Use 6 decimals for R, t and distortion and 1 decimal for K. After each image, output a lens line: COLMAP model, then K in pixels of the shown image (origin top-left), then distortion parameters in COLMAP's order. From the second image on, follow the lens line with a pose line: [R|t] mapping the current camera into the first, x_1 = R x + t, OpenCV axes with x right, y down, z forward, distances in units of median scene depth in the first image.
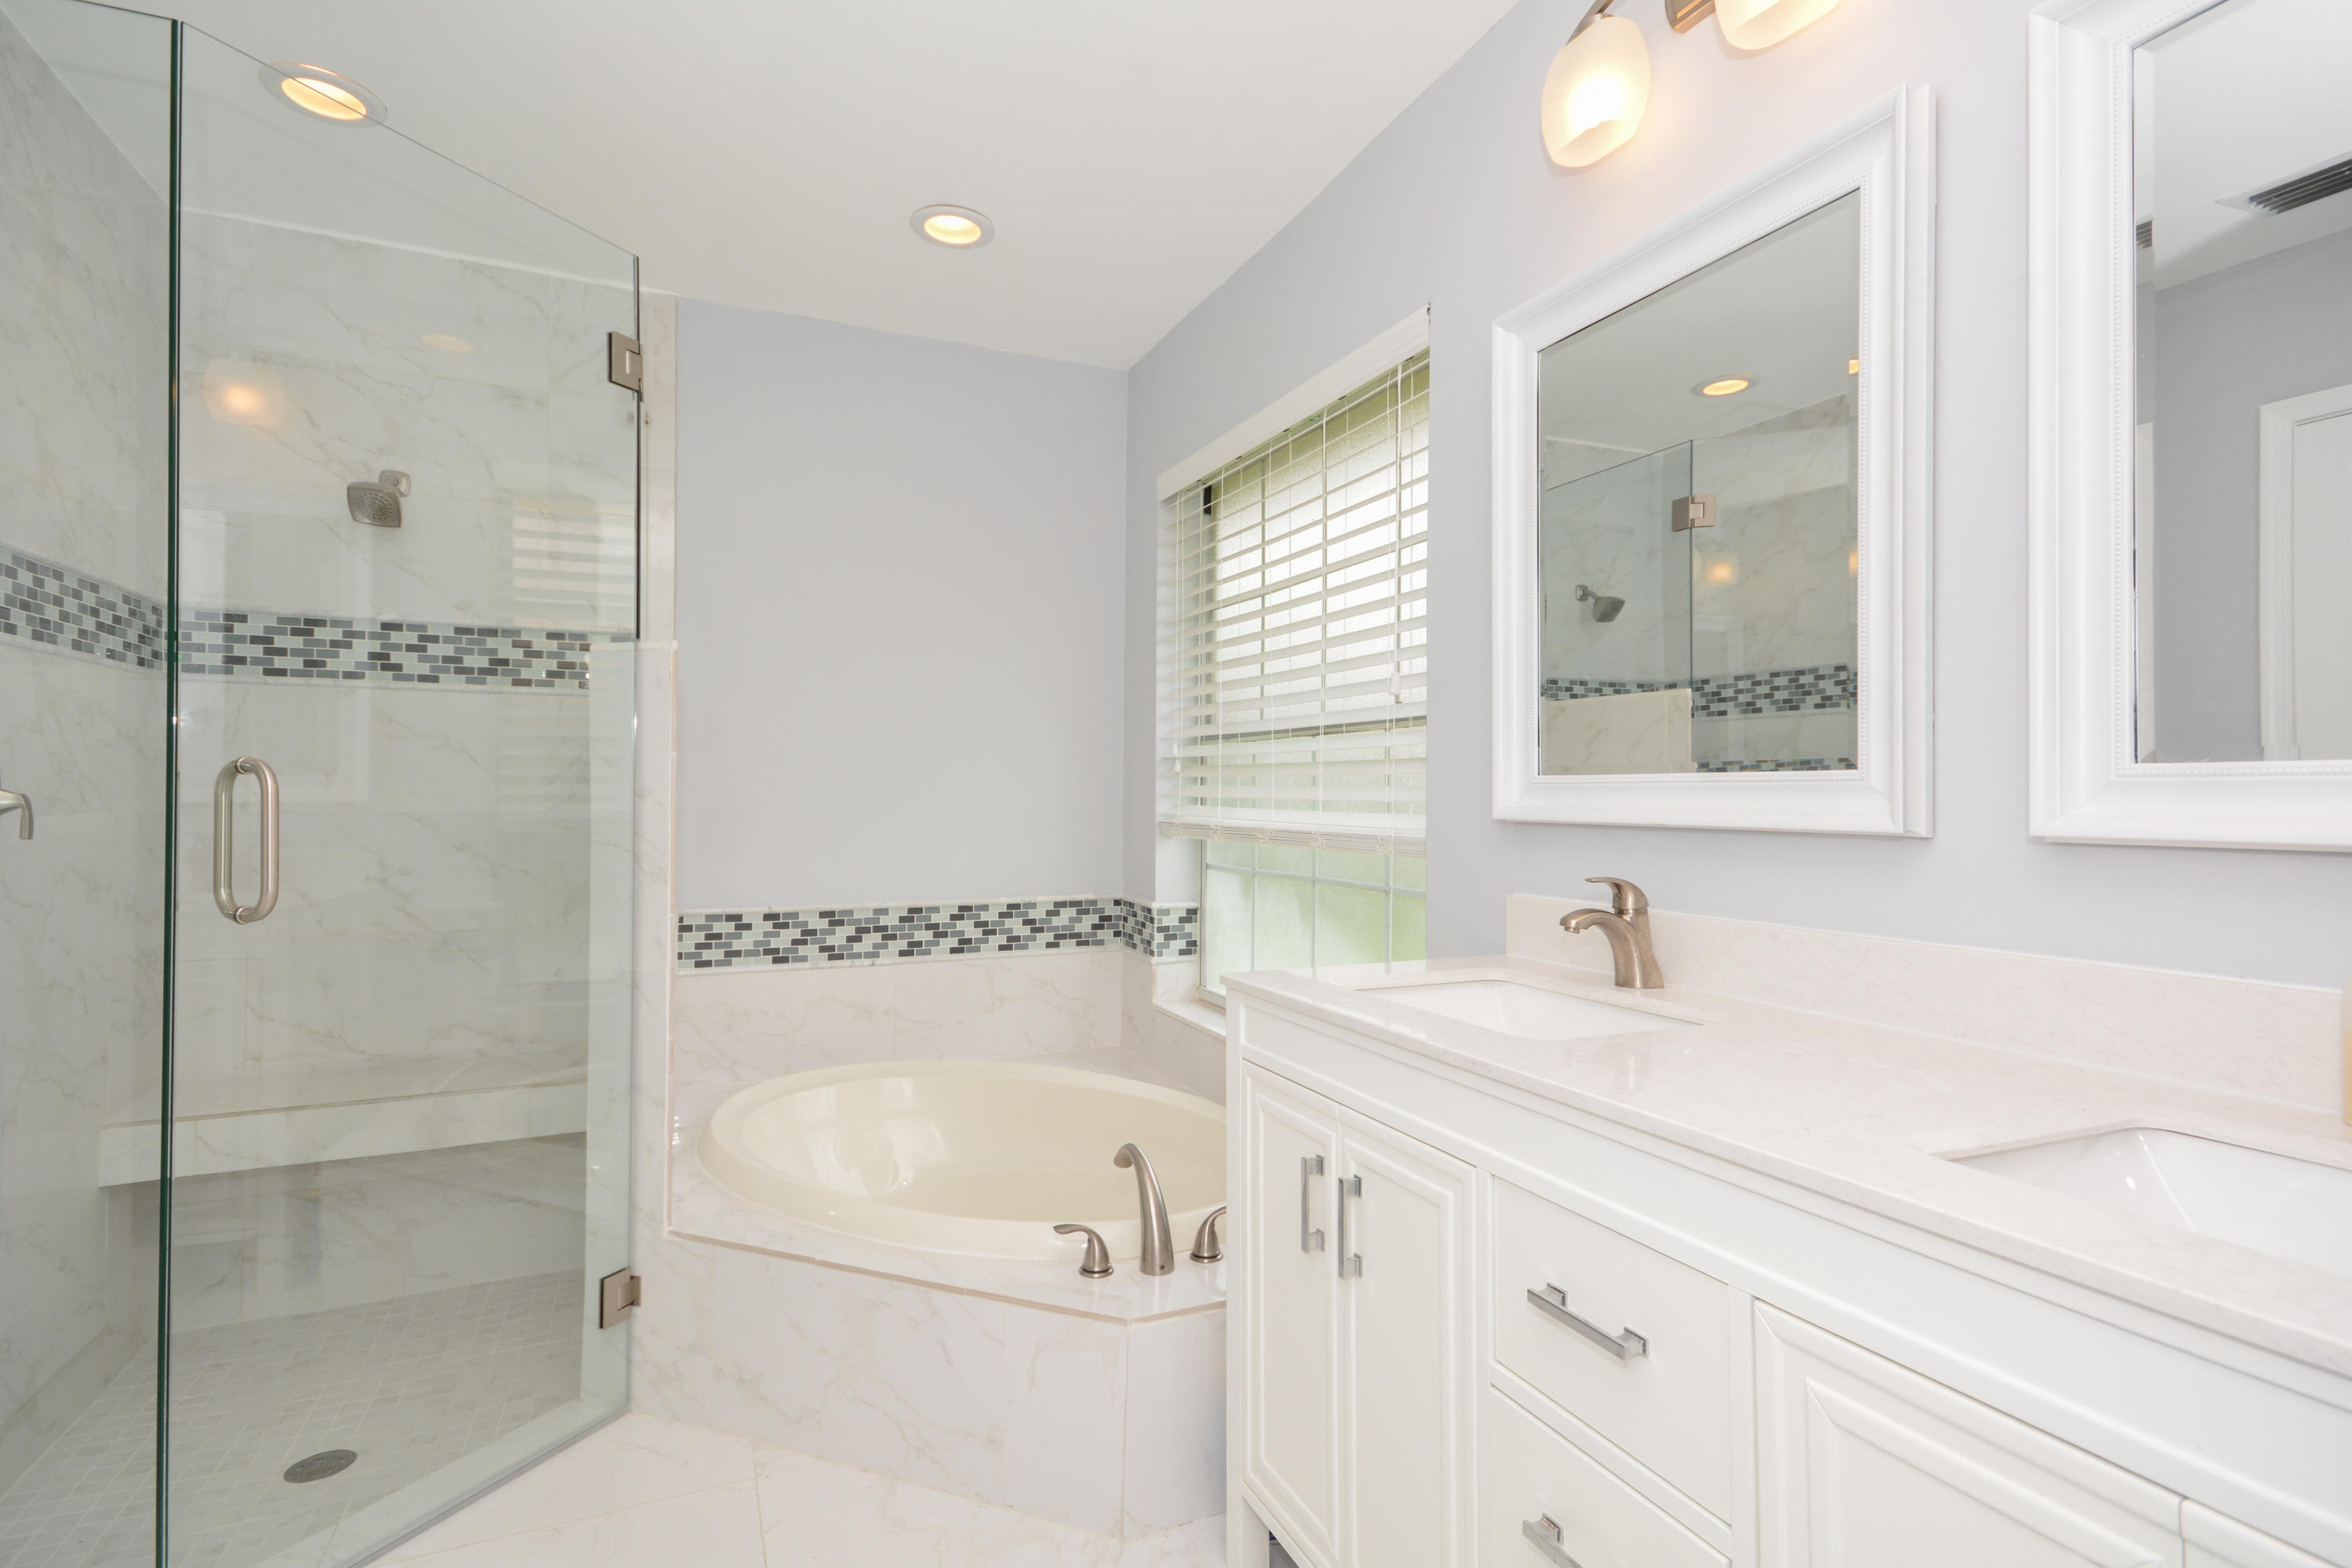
lens RADIAL K [[1183.0, 0, 1185.1], [0, 1183.0, 780.9], [0, 0, 1]] dist [0.026481, 0.001687]
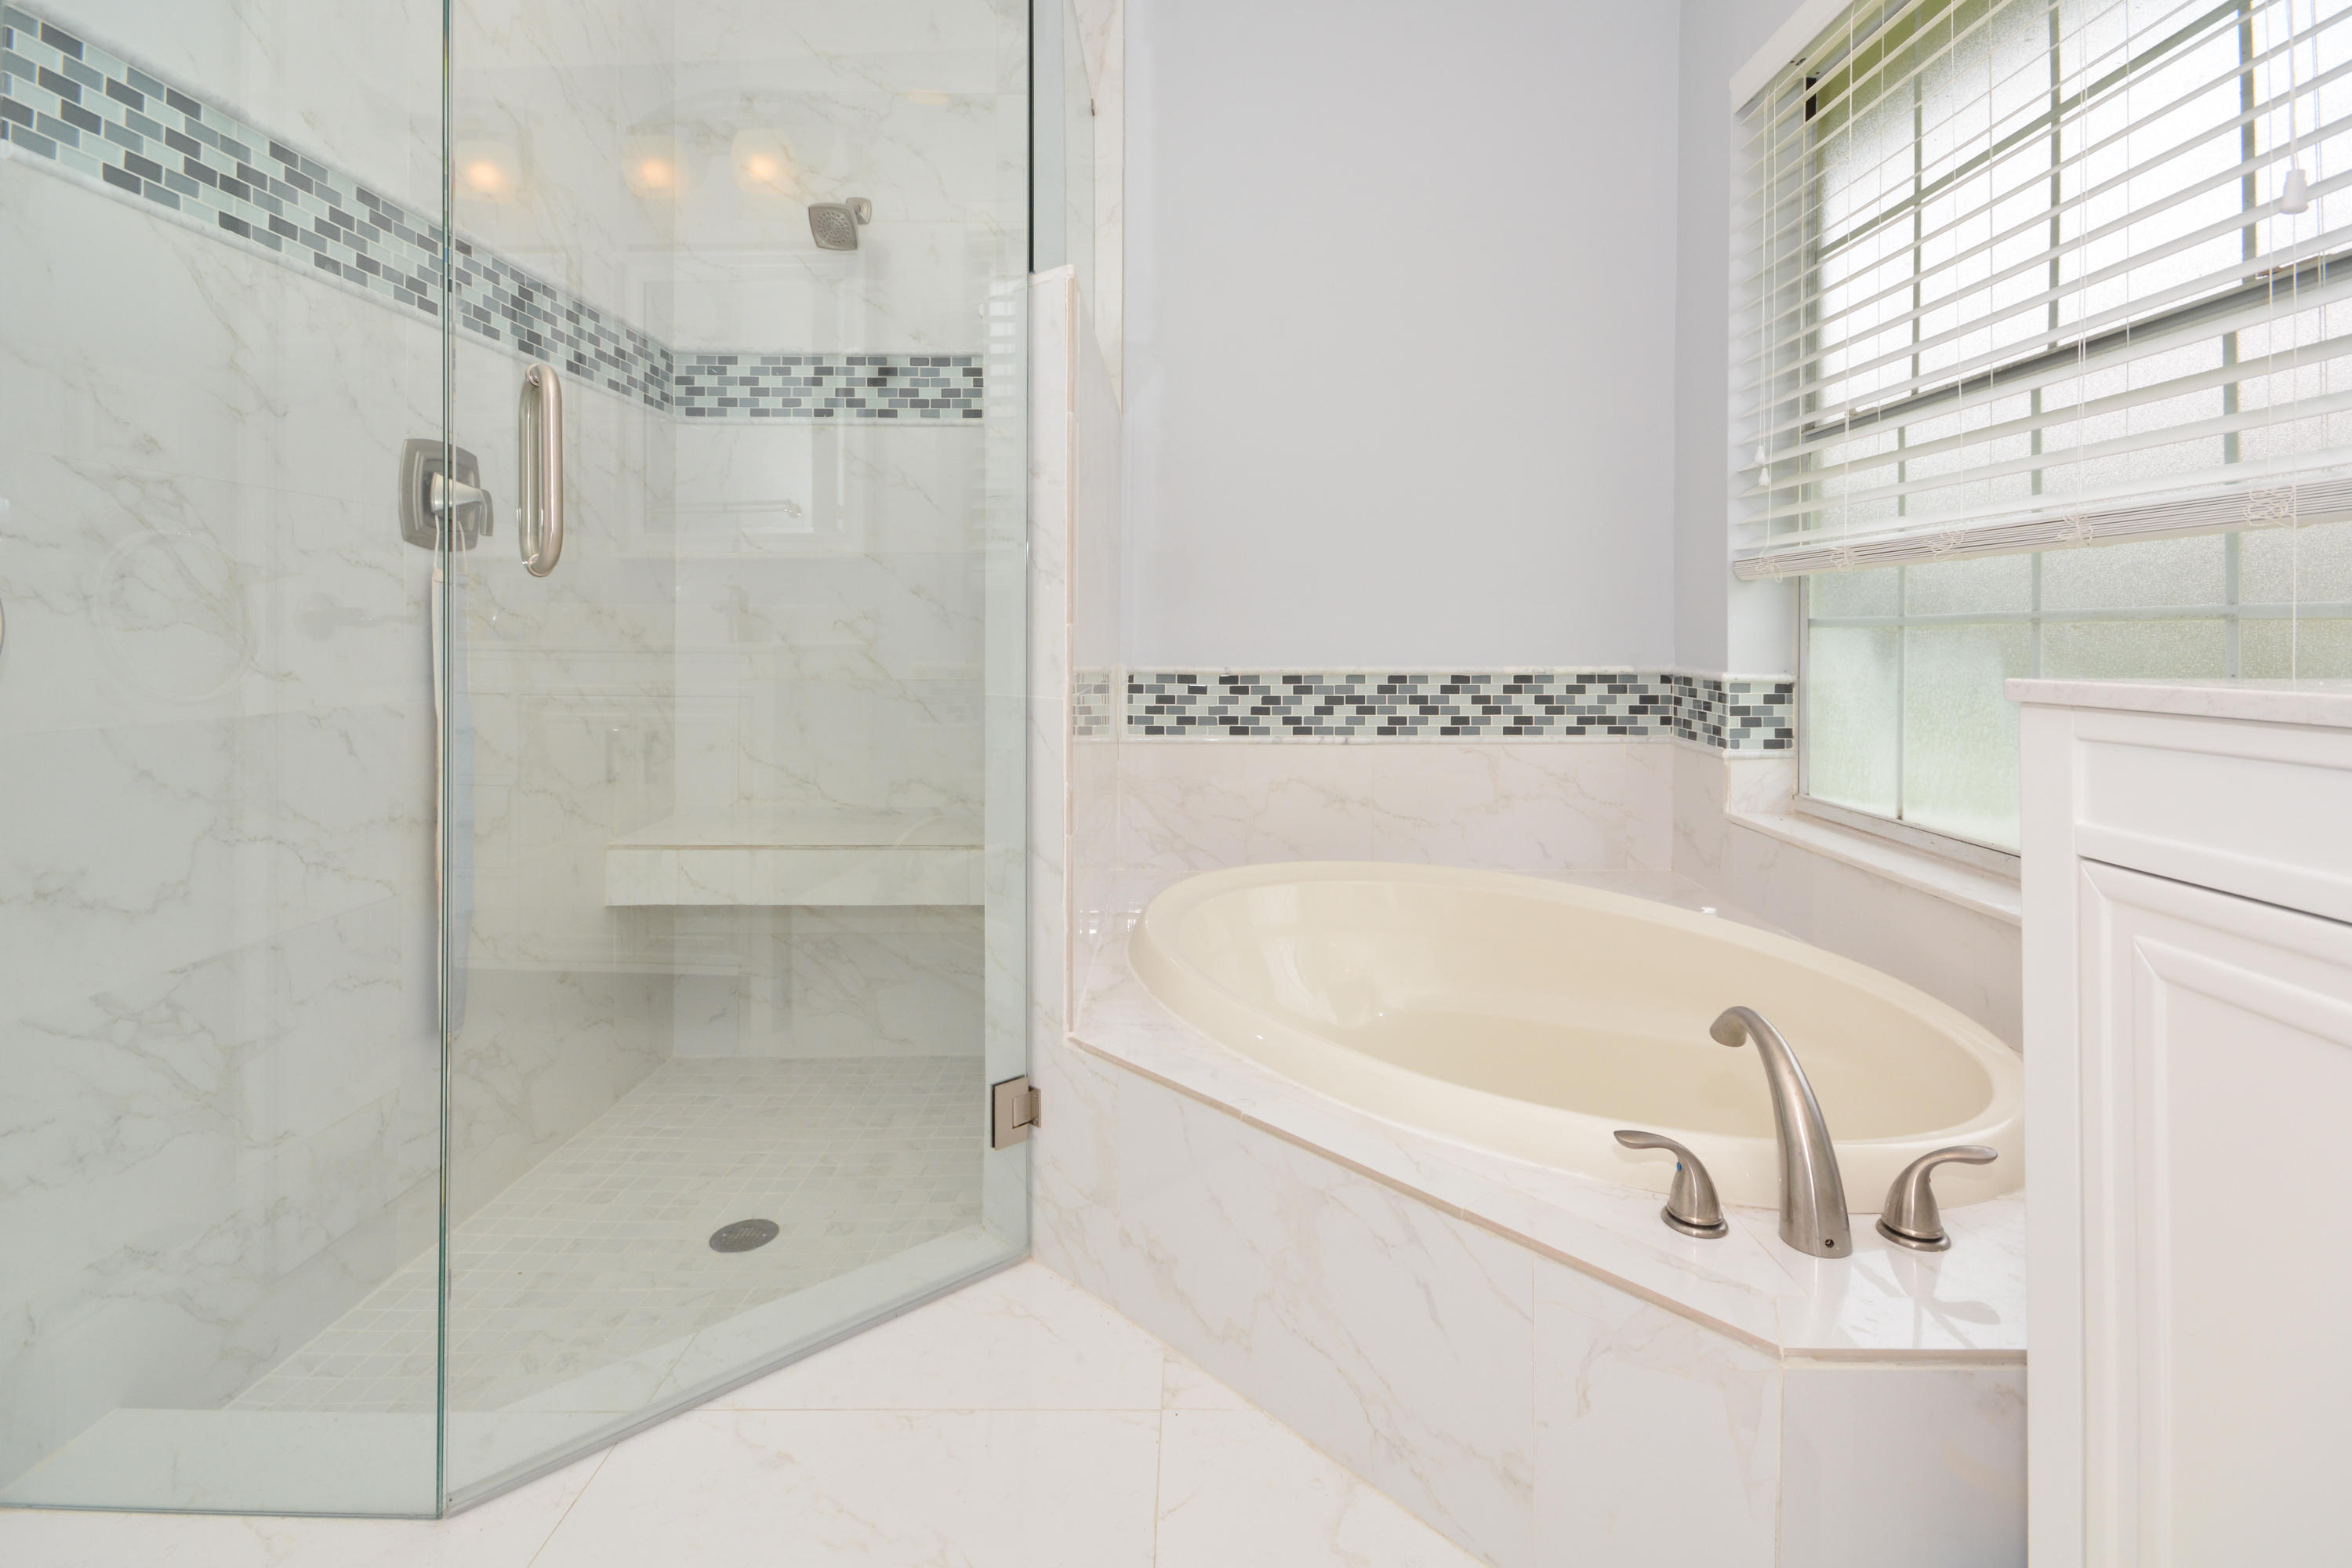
lens RADIAL K [[1087.4, 0, 1187.2], [0, 1087.4, 644.5], [0, 0, 1]] dist [0.003883, 0.001608]
pose [[0.908983, -0.004062, -0.416813, -0.060026], [0.005539, 0.999982, 0.002334, 0.102717], [0.416796, -0.004430, 0.908989, 0.329925]]
